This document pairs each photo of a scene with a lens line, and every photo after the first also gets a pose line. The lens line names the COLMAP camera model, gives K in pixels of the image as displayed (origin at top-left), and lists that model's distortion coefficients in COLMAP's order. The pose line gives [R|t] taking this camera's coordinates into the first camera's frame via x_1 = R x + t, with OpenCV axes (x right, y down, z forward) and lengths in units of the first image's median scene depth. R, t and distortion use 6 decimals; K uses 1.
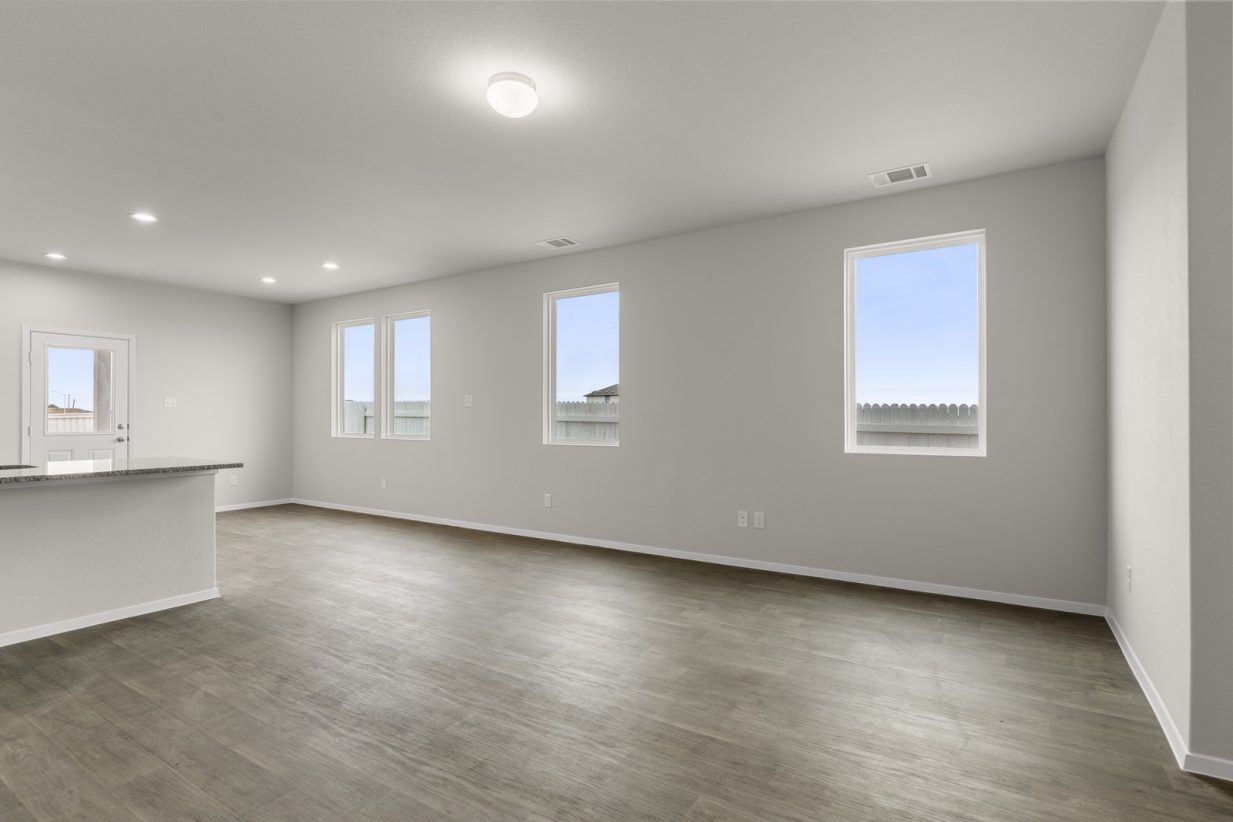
lens RADIAL K [[616.6, 0, 620.9], [0, 616.6, 411.9], [0, 0, 1]] dist [-0.001501, -0.000576]
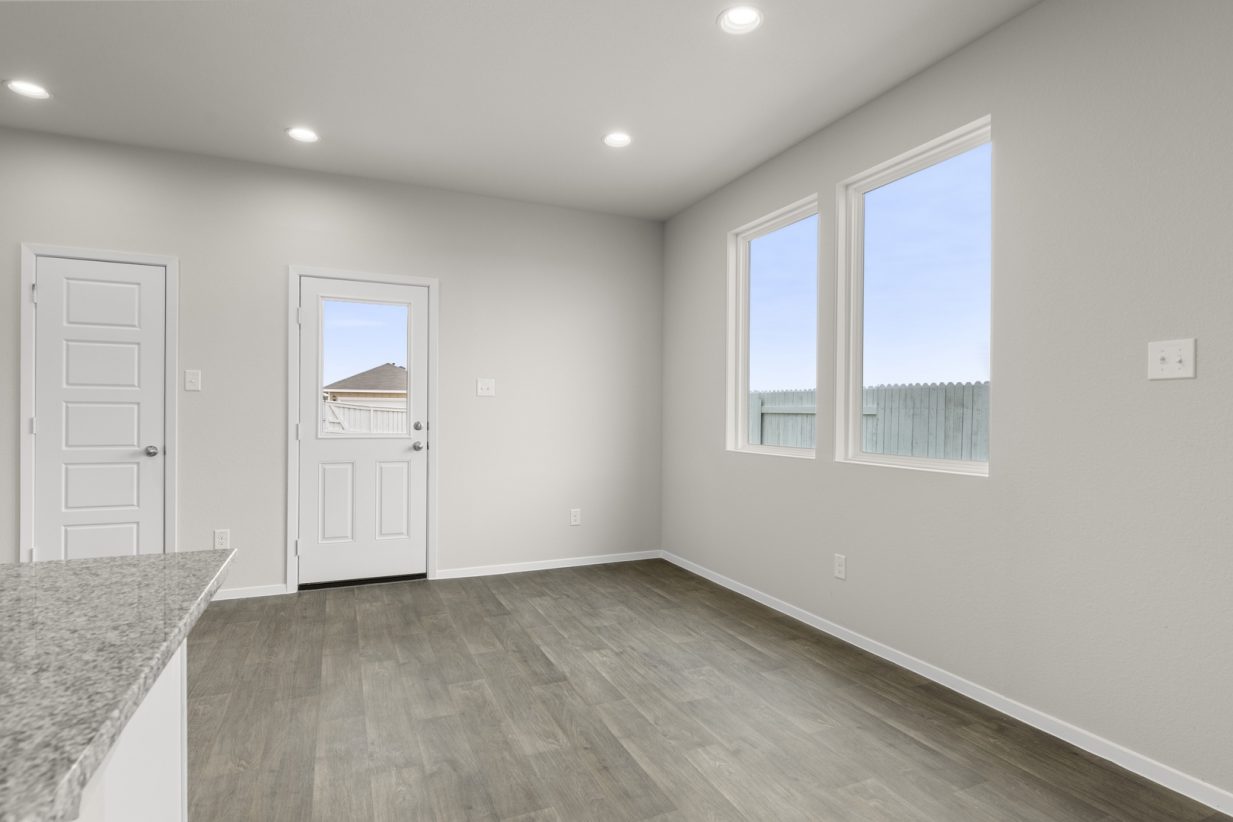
lens RADIAL K [[645.0, 0, 605.9], [0, 645.0, 405.7], [0, 0, 1]] dist [0.056988, -0.001338]
pose [[0.827374, -0.000319, -0.561652, -0.282469], [-0.002966, 0.999983, -0.004938, 0.006170], [0.561644, 0.005751, 0.827359, 0.559027]]
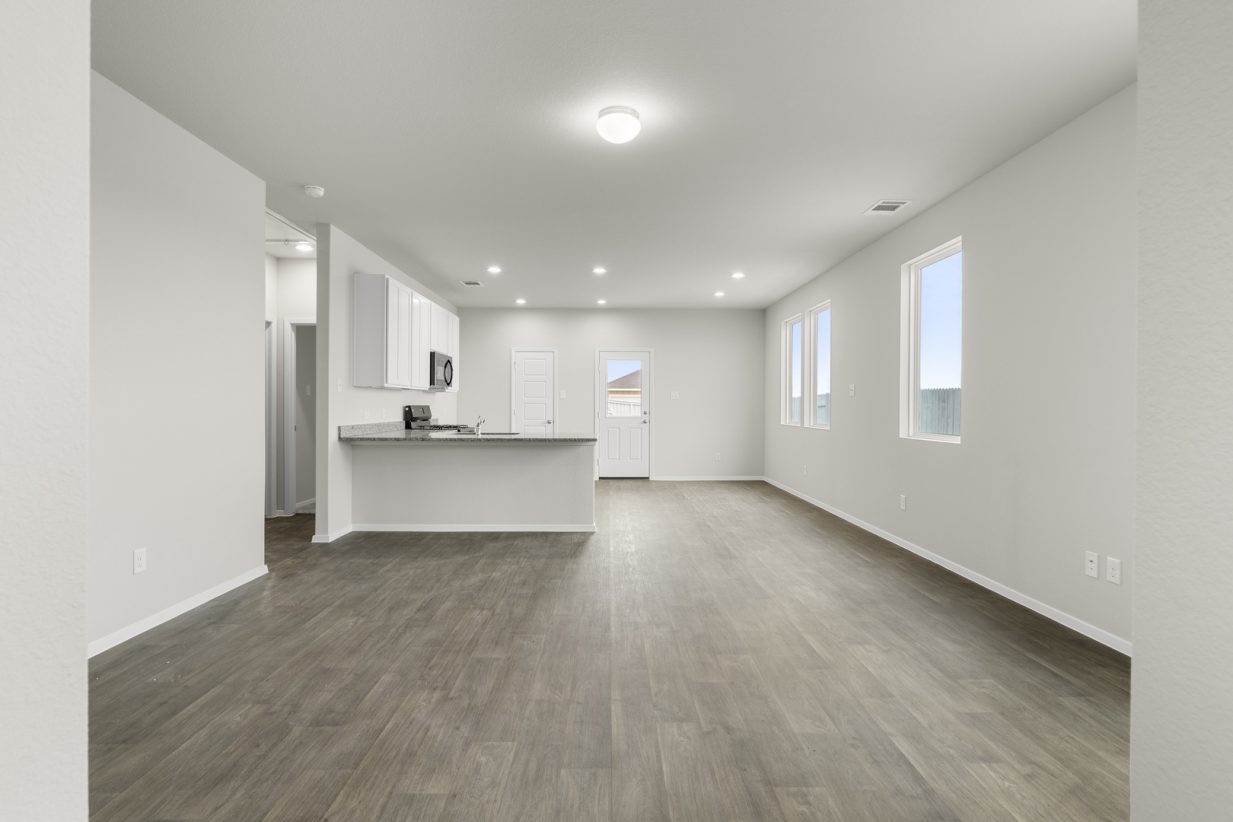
lens RADIAL K [[616.6, 0, 613.4], [0, 616.6, 406.7], [0, 0, 1]] dist [-0.001501, -0.000576]
pose [[0.535395, 0.002982, -0.844596, 0.355545], [0.001125, 0.999990, 0.004243, 0.003713], [0.844601, -0.003222, 0.535387, 0.169954]]
